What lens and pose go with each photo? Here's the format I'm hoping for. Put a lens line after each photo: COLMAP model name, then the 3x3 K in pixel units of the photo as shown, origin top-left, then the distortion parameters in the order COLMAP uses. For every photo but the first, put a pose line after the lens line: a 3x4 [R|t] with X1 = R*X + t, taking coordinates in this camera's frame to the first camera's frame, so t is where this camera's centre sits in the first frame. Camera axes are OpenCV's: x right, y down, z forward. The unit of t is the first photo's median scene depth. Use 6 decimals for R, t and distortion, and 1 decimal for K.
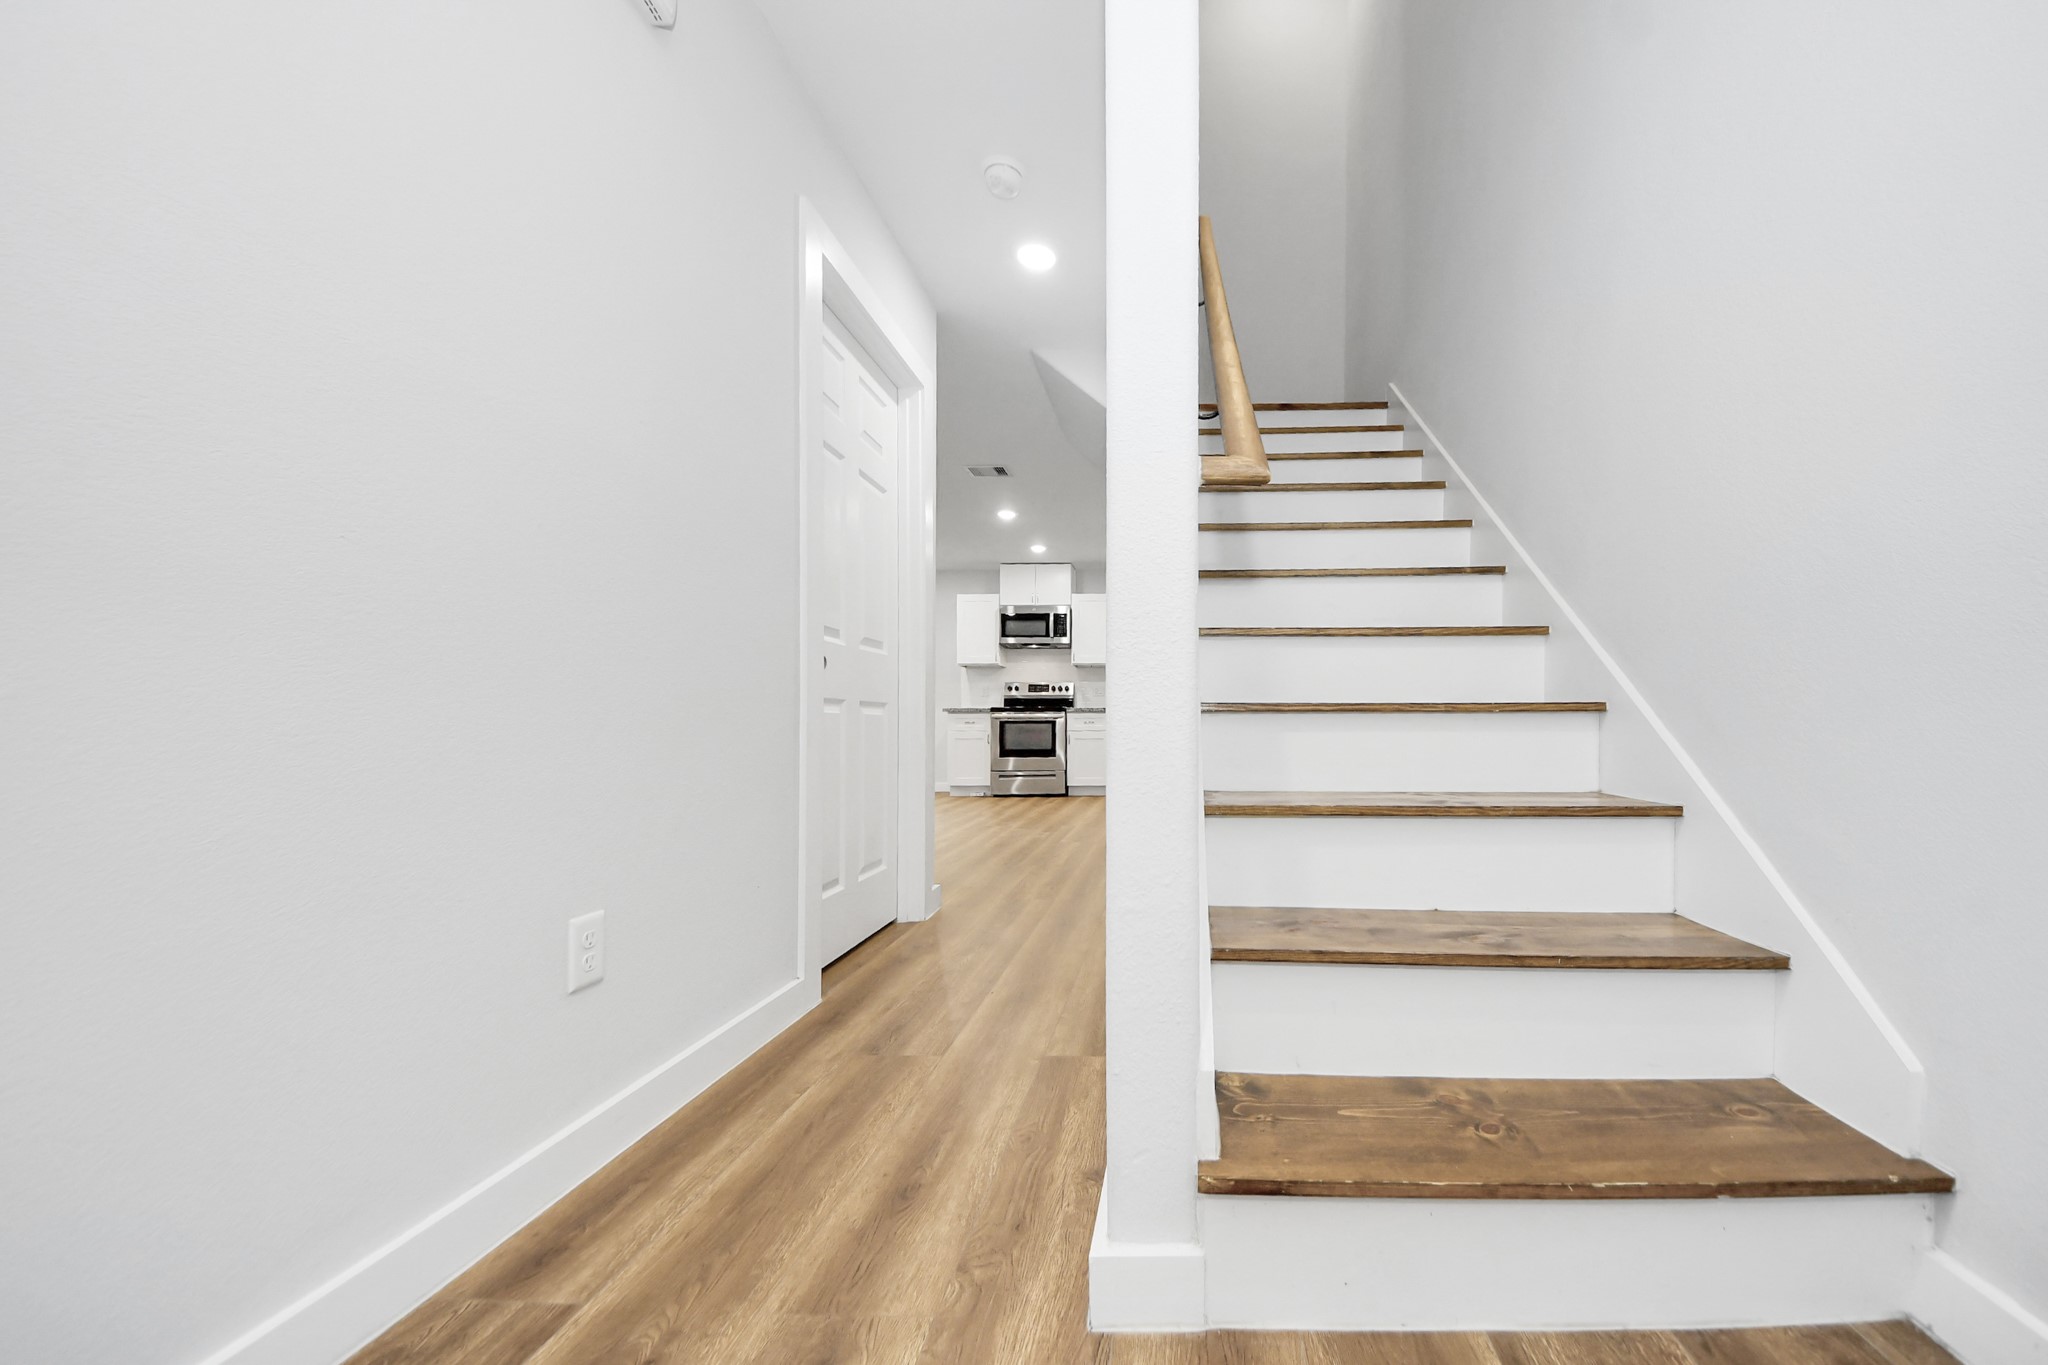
lens RADIAL K [[792.0, 0, 1039.0], [0, 792.0, 696.9], [0, 0, 1]] dist [0.041070, -0.025311]
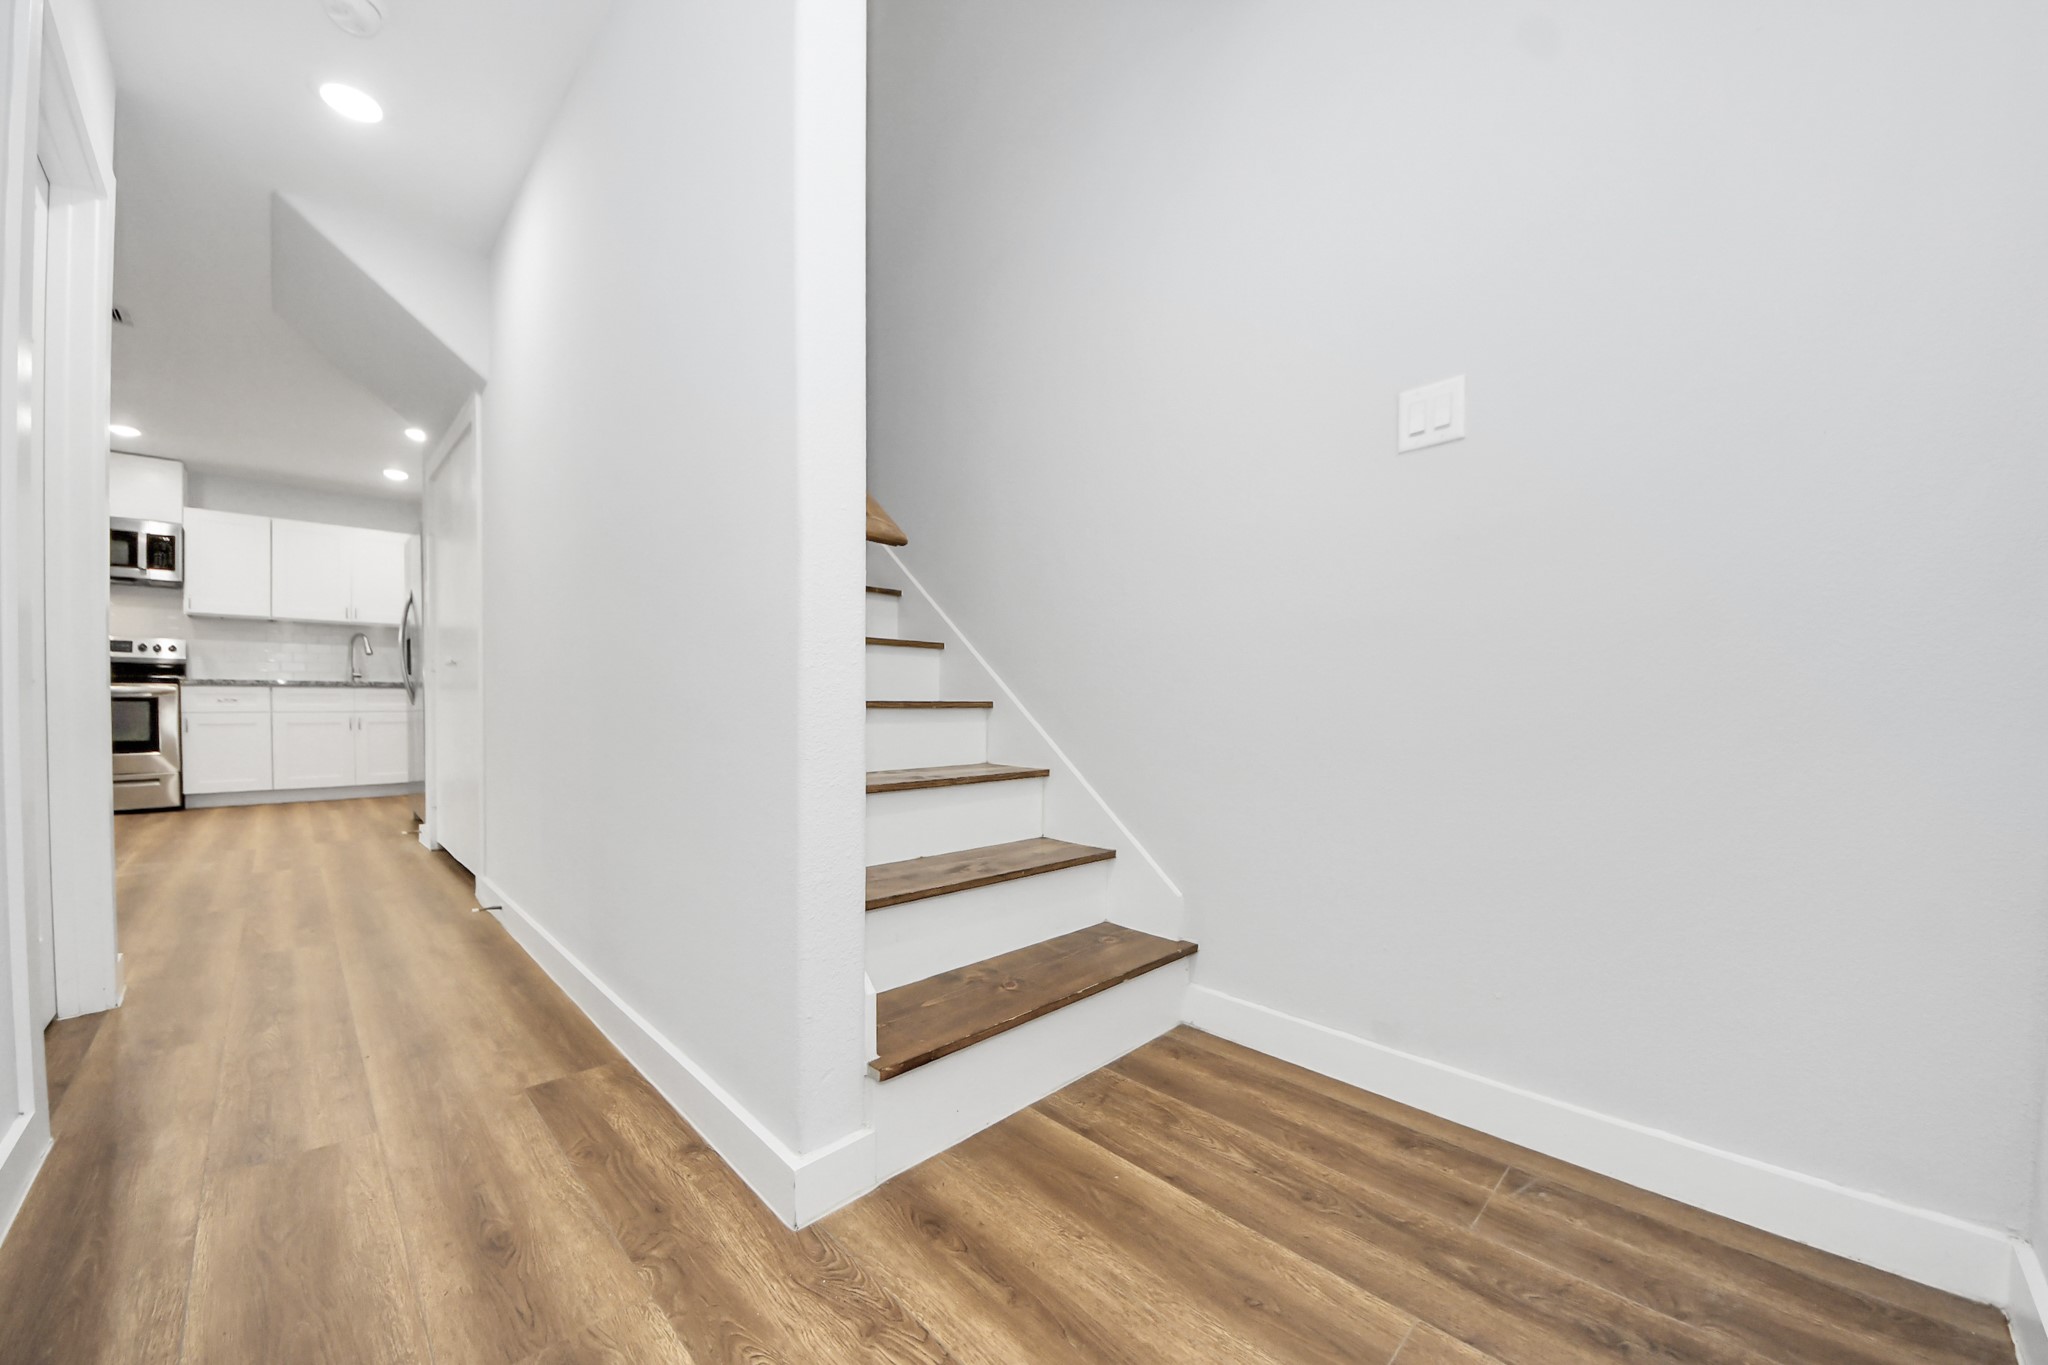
lens RADIAL K [[792.0, 0, 1039.0], [0, 792.0, 696.9], [0, 0, 1]] dist [0.041070, -0.025311]
pose [[0.671765, 0.015696, 0.740598, -0.482970], [-0.029738, 0.999541, 0.005790, -0.020695], [-0.740168, -0.025913, 0.671923, -0.043326]]
